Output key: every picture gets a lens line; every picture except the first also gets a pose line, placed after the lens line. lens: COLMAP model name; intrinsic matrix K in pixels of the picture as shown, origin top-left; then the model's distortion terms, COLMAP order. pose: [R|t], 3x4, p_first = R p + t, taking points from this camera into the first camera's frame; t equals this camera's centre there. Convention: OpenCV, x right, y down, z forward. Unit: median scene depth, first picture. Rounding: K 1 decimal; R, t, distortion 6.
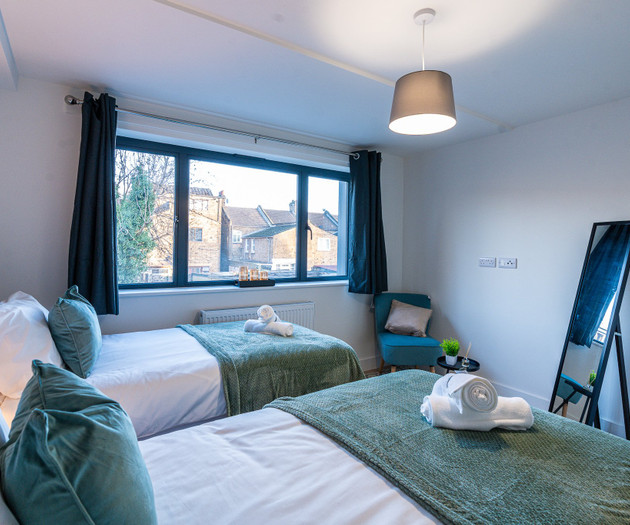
lens RADIAL K [[359.6, 0, 331.2], [0, 359.6, 249.0], [0, 0, 1]] dist [-0.004636, -0.000199]
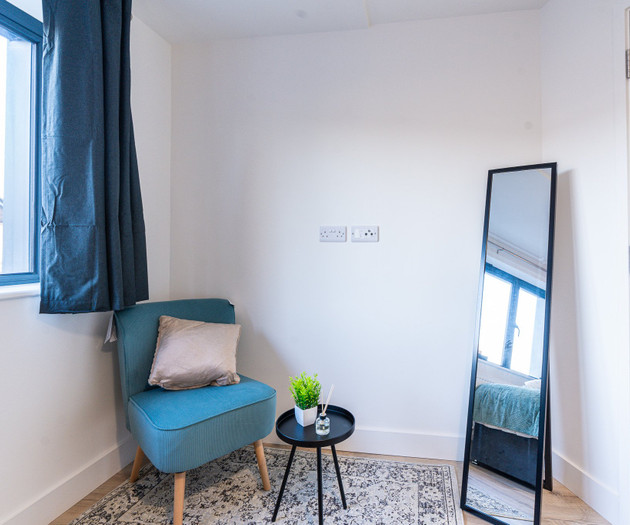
lens RADIAL K [[359.6, 0, 331.2], [0, 359.6, 249.0], [0, 0, 1]] dist [-0.004636, -0.000199]
pose [[0.741475, -0.015216, 0.670808, 0.022590], [0.014610, 0.999872, 0.006530, 0.054602], [-0.670822, 0.004959, 0.741602, 0.516654]]
